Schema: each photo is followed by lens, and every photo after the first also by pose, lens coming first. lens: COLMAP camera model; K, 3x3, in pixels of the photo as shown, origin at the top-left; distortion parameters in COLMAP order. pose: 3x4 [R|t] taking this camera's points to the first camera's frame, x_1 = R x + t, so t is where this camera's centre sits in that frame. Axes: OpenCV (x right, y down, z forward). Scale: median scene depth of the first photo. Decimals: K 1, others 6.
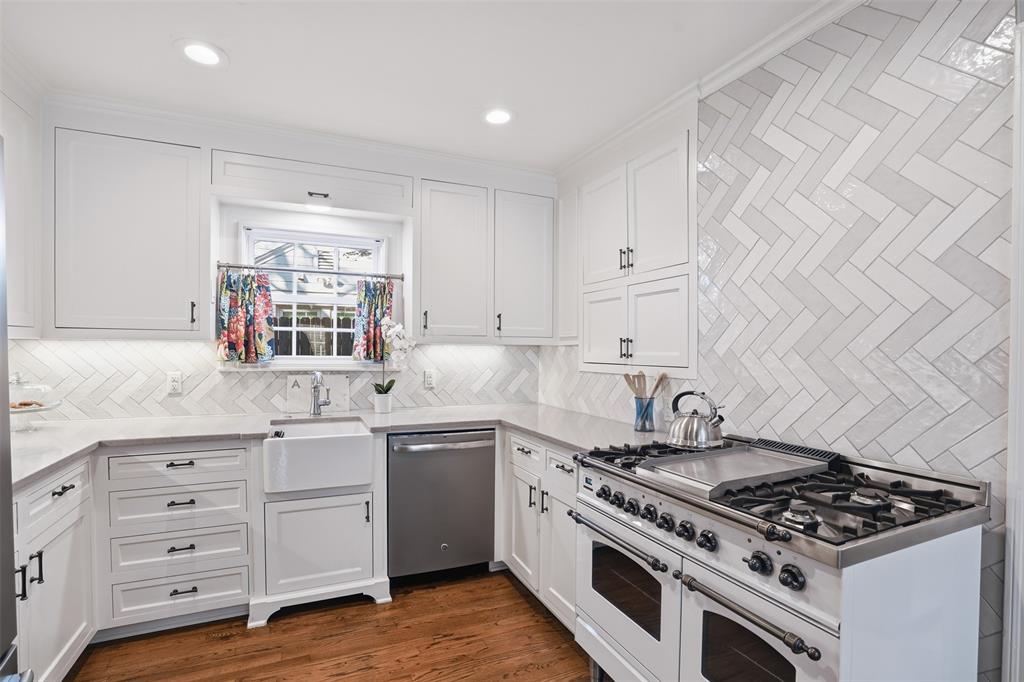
lens RADIAL K [[496.4, 0, 512.9], [0, 496.4, 355.6], [0, 0, 1]] dist [-0.070071, 0.033583]
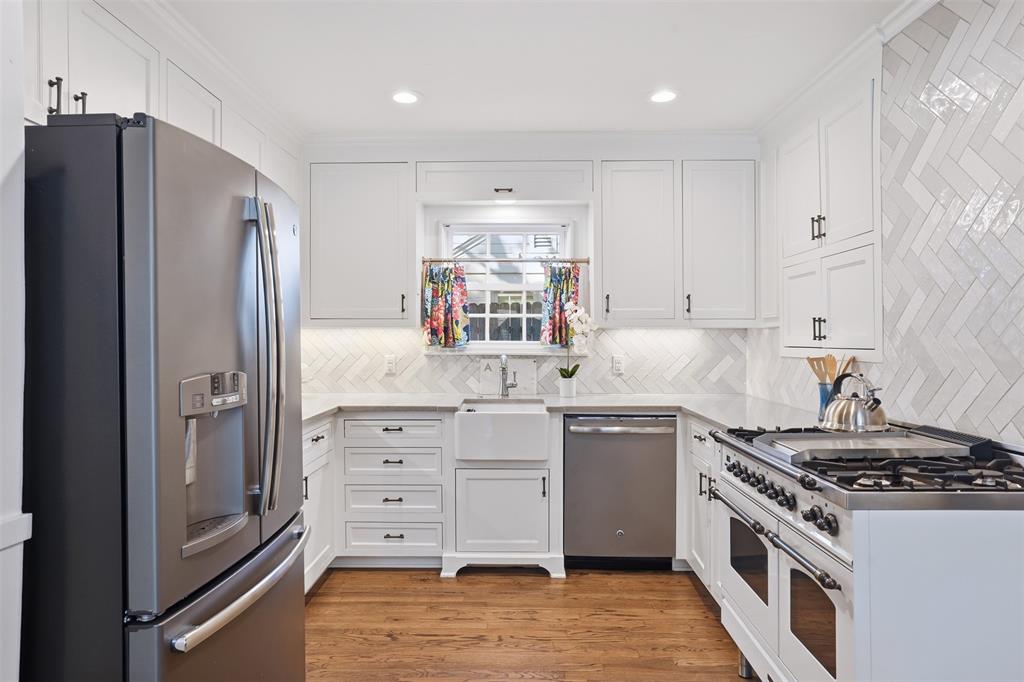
lens RADIAL K [[642.9, 0, 494.9], [0, 642.9, 341.2], [0, 0, 1]] dist [-0.017104, 0.002115]
pose [[0.896187, -0.005727, -0.443640, 0.211793], [0.001369, 0.999948, -0.010145, 0.017219], [0.443675, 0.008484, 0.896148, -0.273351]]
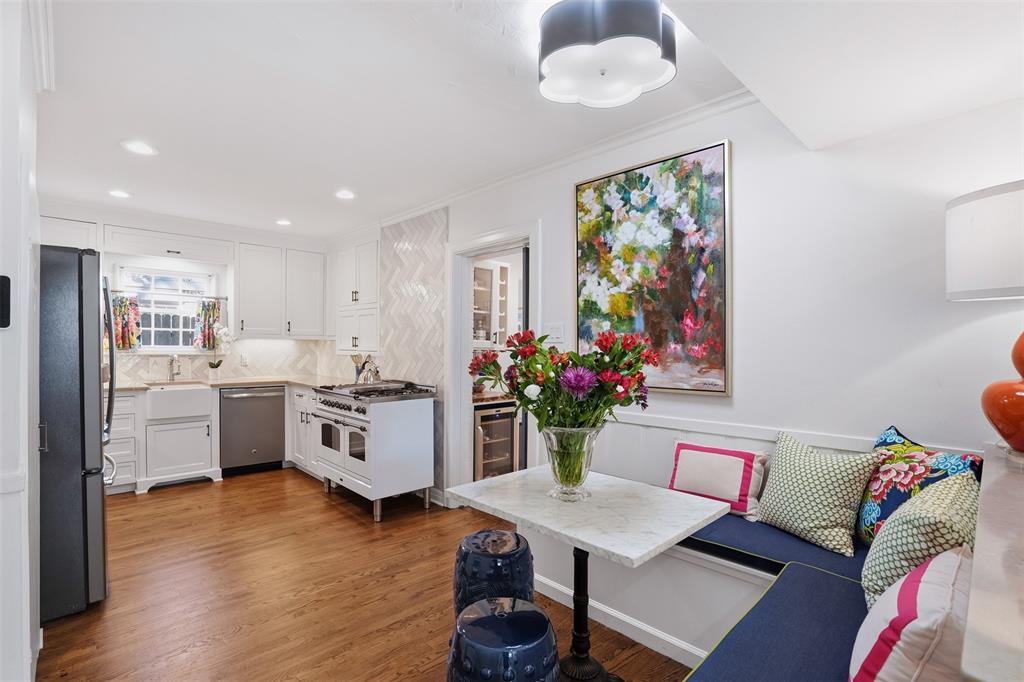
lens RADIAL K [[496.4, 0, 512.9], [0, 496.4, 355.6], [0, 0, 1]] dist [-0.070071, 0.033583]
pose [[0.942456, -0.002651, 0.334319, 0.161502], [-0.002509, 0.999884, 0.015000, 0.007425], [-0.334320, -0.014976, 0.942341, -1.022120]]
